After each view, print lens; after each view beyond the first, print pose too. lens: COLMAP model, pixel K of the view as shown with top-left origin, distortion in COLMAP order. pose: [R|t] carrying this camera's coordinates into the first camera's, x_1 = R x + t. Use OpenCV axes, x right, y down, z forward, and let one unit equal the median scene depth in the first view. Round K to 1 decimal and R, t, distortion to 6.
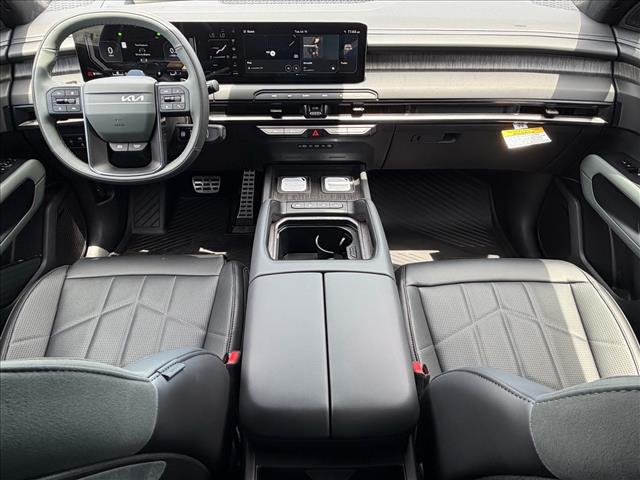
lens RADIAL K [[425.2, 0, 312.4], [0, 425.2, 238.9], [0, 0, 1]] dist [-0.005133, -0.003390]
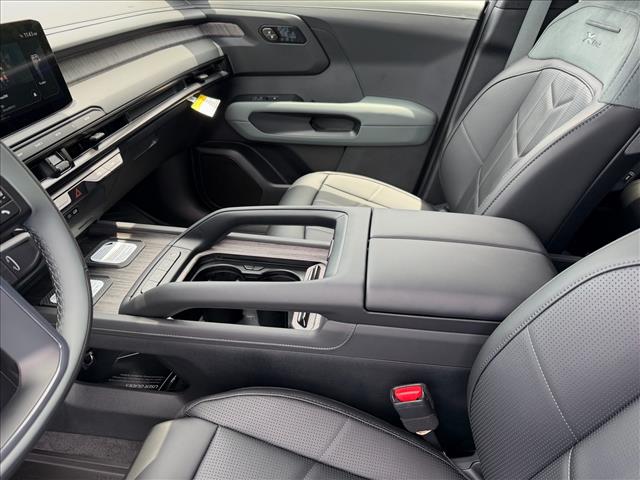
lens RADIAL K [[452.9, 0, 320.0], [0, 452.9, 240.0], [0, 0, 1]] dist [-0.006789, -0.008673]
pose [[0.153777, -0.526596, 0.836091, -0.557983], [0.614960, 0.713315, 0.336162, -0.211161], [-0.773419, 0.462469, 0.433528, 0.480652]]
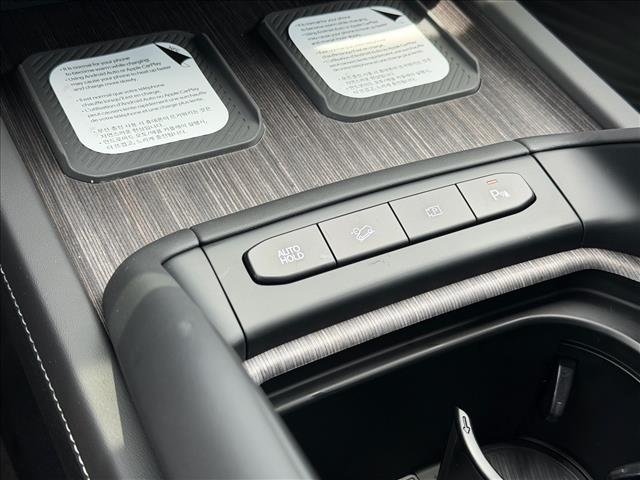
lens RADIAL K [[928.1, 0, 319.8], [0, 928.1, 248.1], [0, 0, 1]] dist [0.105766, 0.011979]
pose [[0.888419, -0.250777, 0.384476, -0.152726], [0.190024, 0.963363, 0.189268, -0.145421], [-0.417854, -0.095090, 0.903524, 0.734652]]
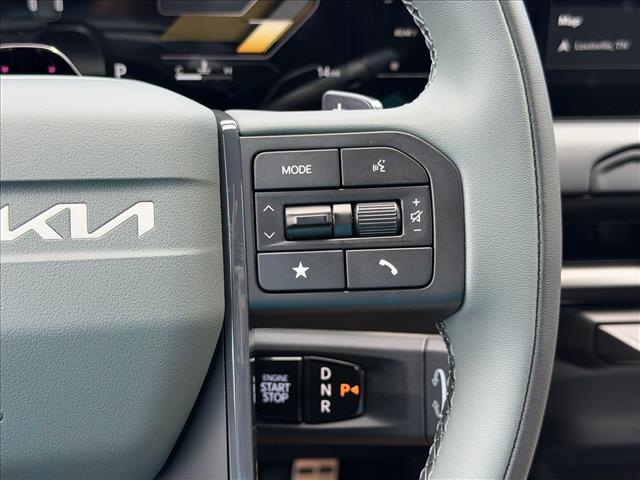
lens RADIAL K [[928.1, 0, 319.8], [0, 928.1, 248.1], [0, 0, 1]] dist [0.105766, 0.011979]
pose [[0.994441, -0.020261, 0.103327, -0.313457], [0.041776, 0.976692, -0.210541, -0.213668], [-0.096653, 0.213687, 0.972109, 0.584878]]
